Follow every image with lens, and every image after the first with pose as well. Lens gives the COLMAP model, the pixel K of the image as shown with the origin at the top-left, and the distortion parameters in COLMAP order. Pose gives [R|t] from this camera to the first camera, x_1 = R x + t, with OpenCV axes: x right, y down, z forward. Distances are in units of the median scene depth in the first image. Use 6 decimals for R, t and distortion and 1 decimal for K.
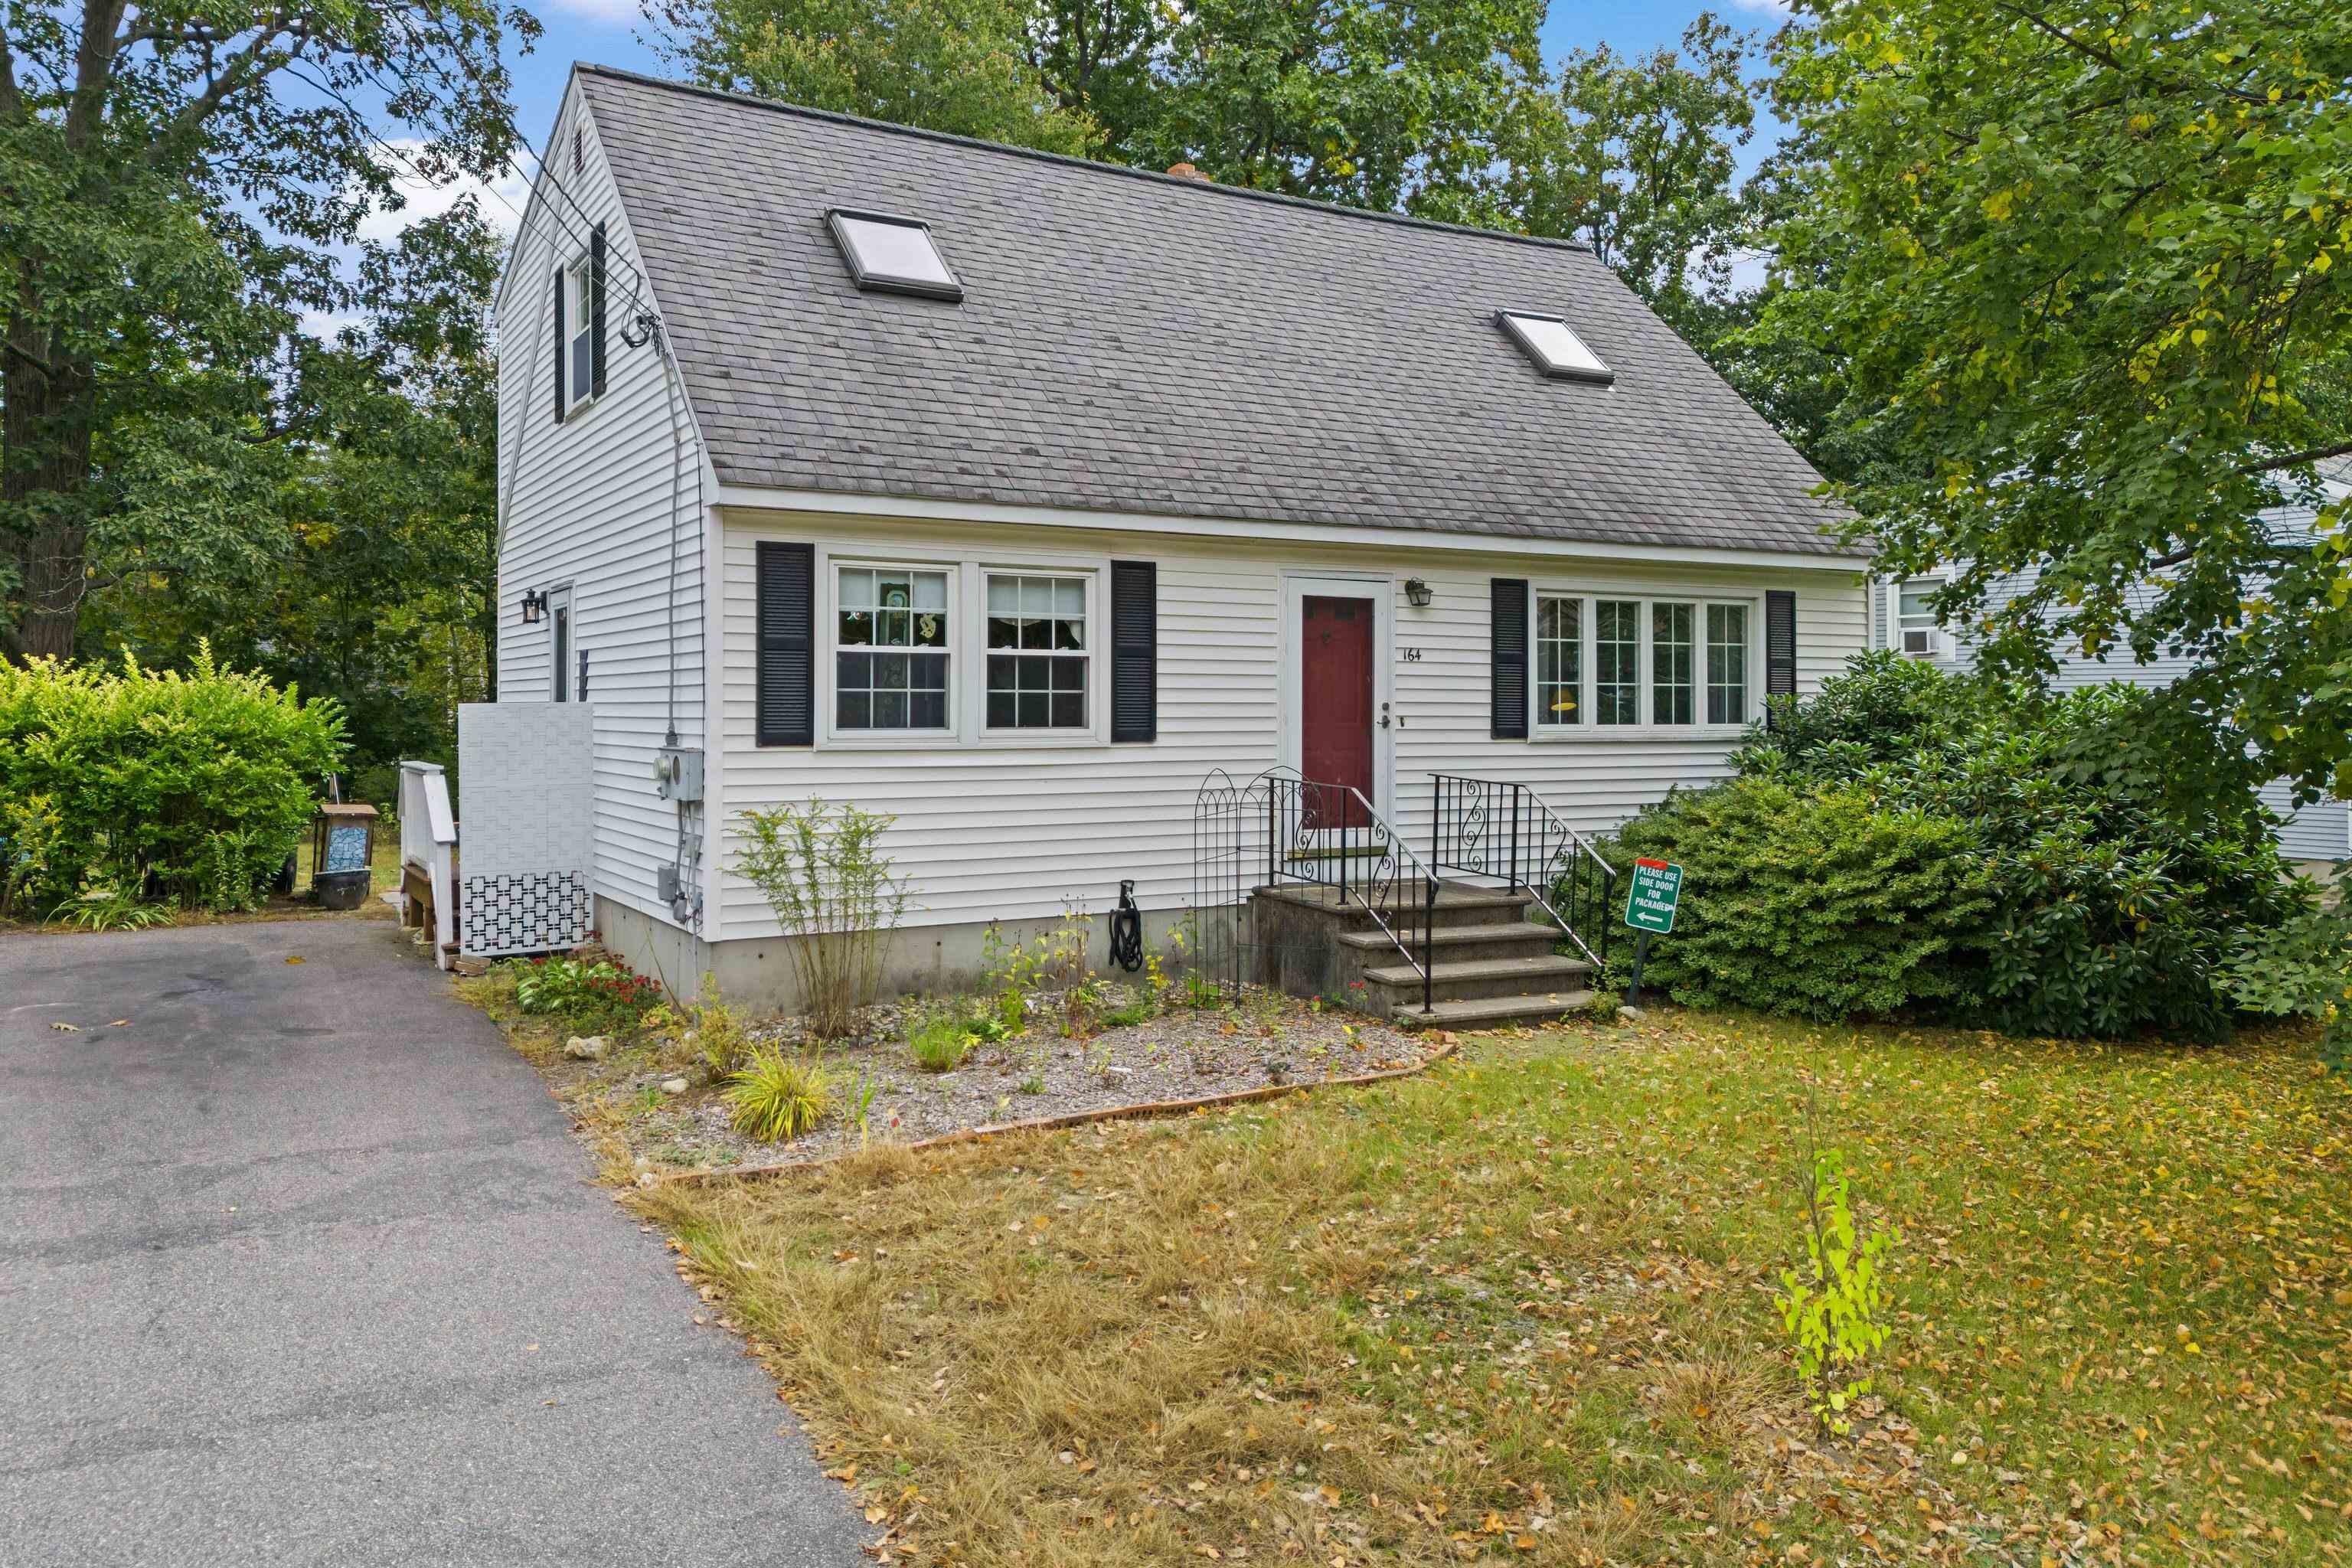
lens RADIAL K [[1713.2, 0, 1180.3], [0, 1713.2, 725.0], [0, 0, 1]] dist [0.086464, -0.088910]
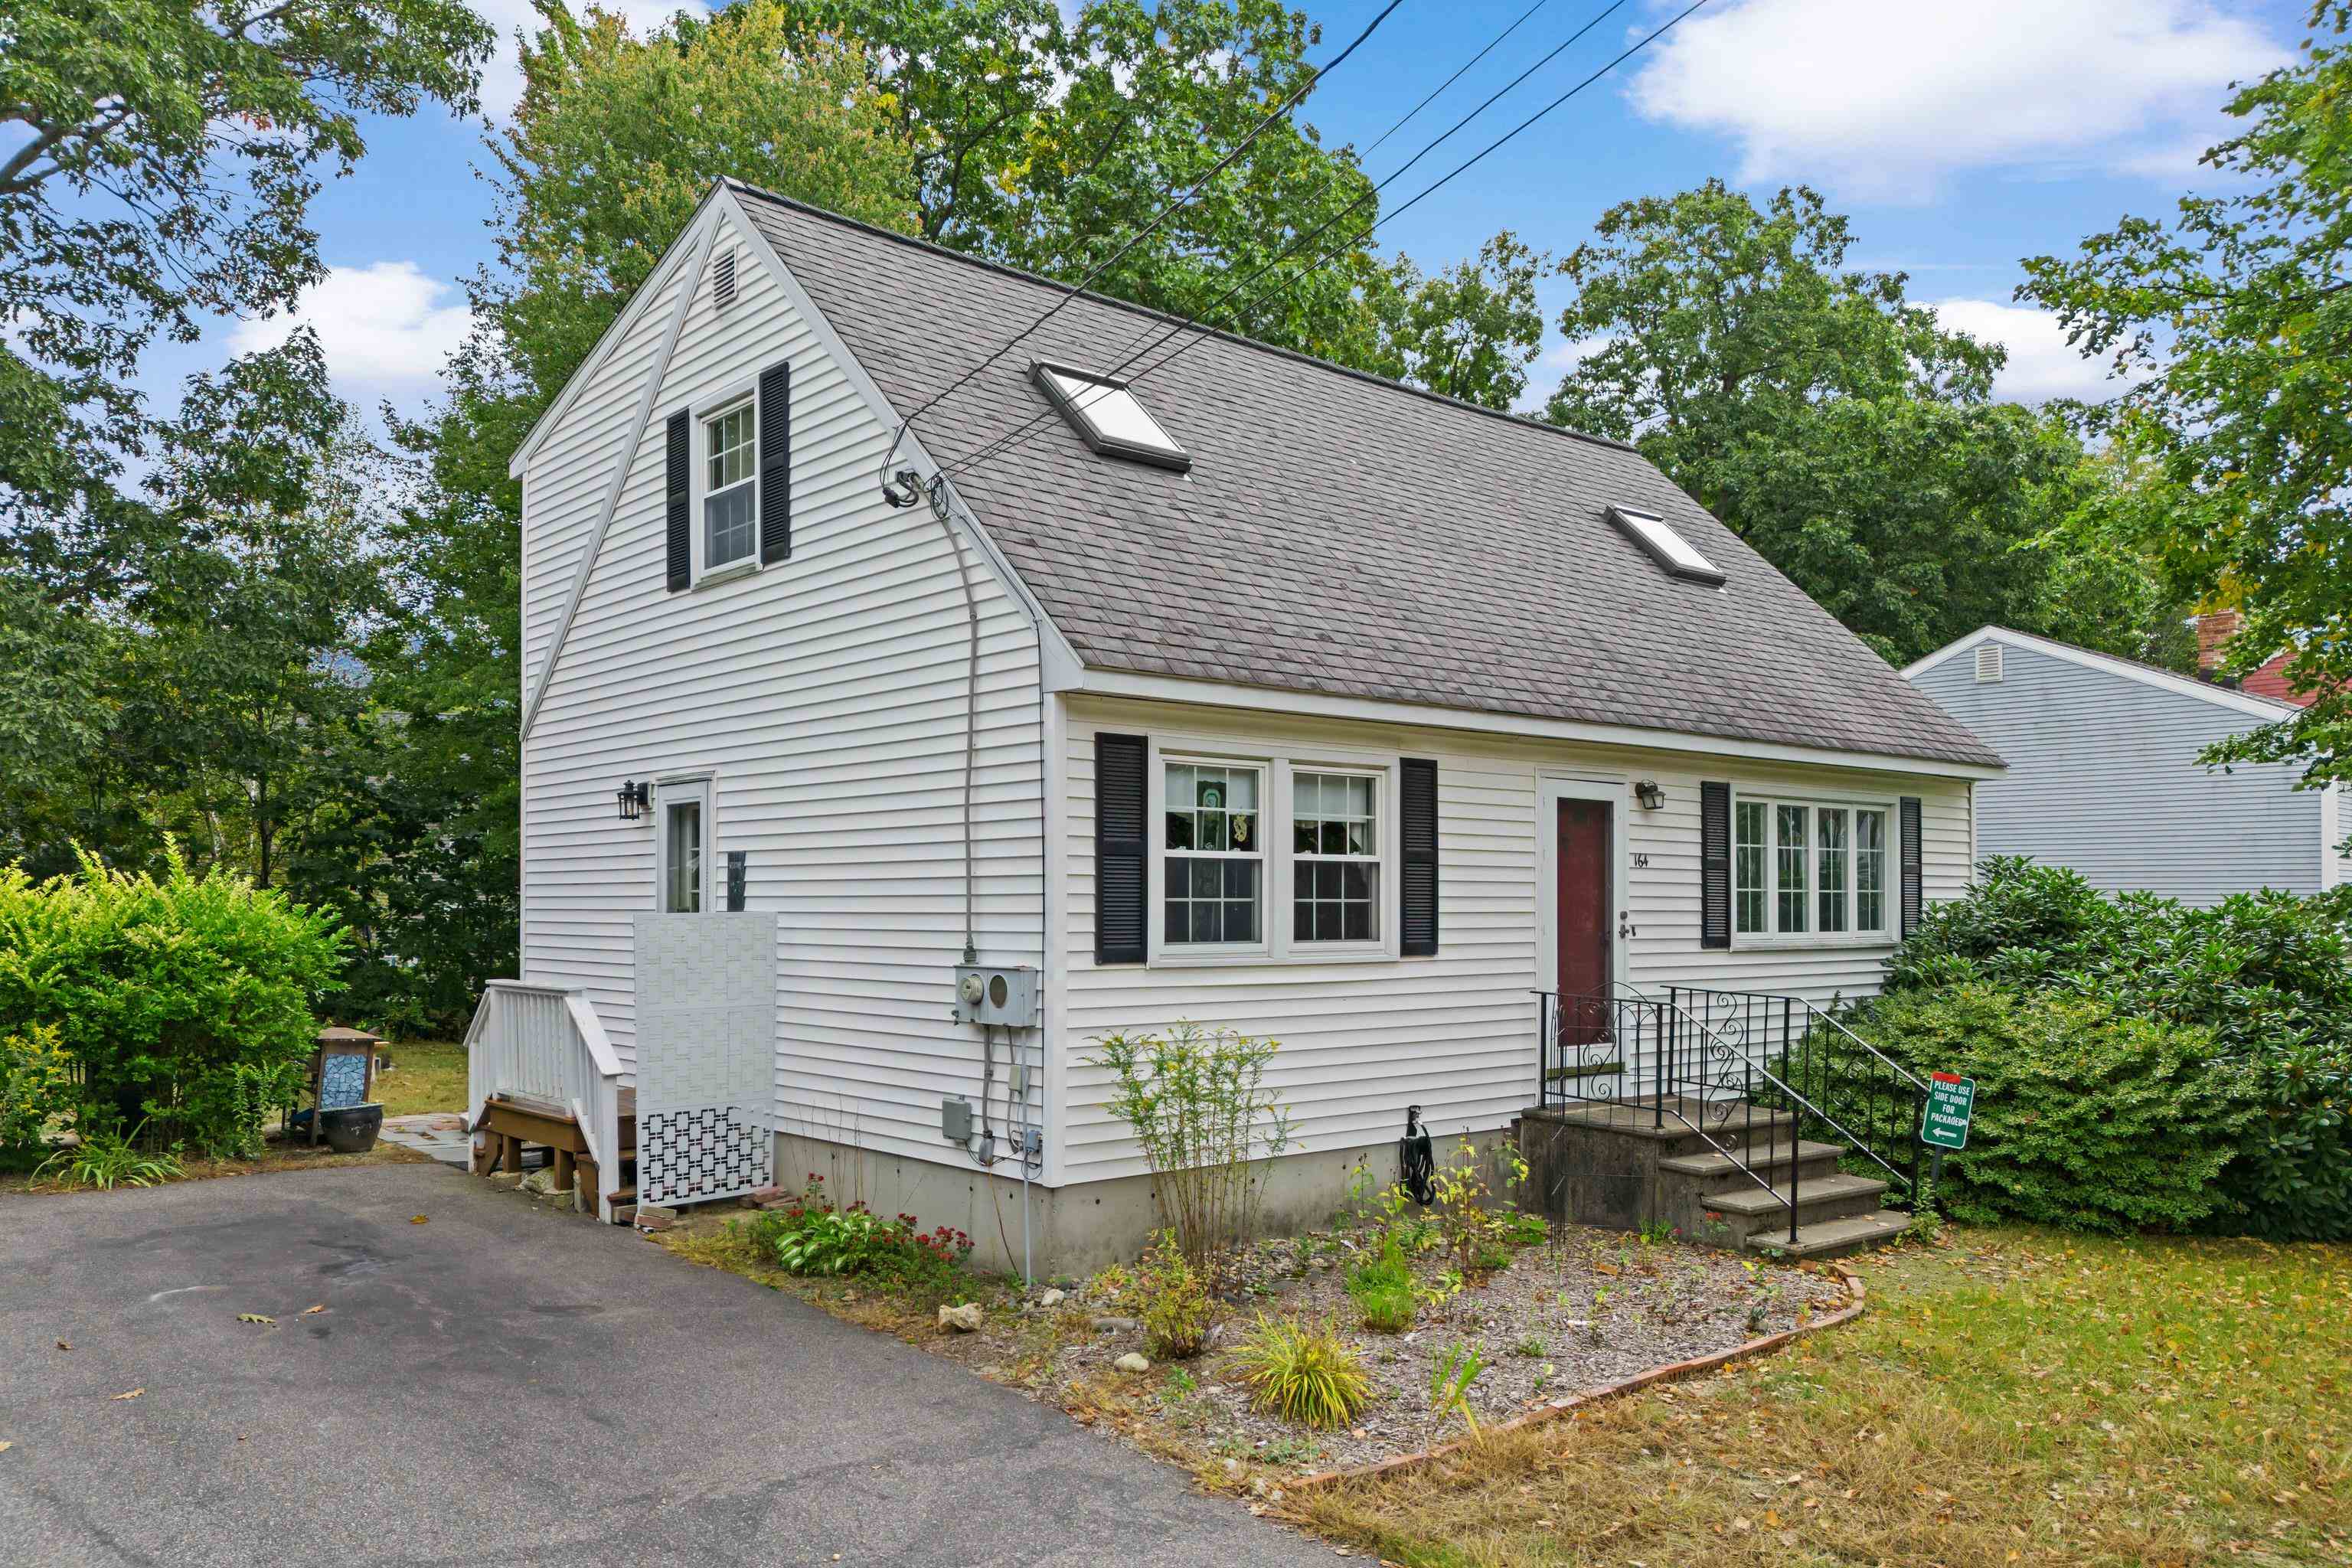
lens RADIAL K [[1722.5, 0, 1172.1], [0, 1722.5, 921.0], [0, 0, 1]] dist [0.081696, -0.083836]
pose [[0.983003, -0.002128, 0.183575, -0.326199], [0.002203, 0.999998, -0.000206, -0.008483], [-0.183574, 0.000607, 0.983006, 0.109838]]
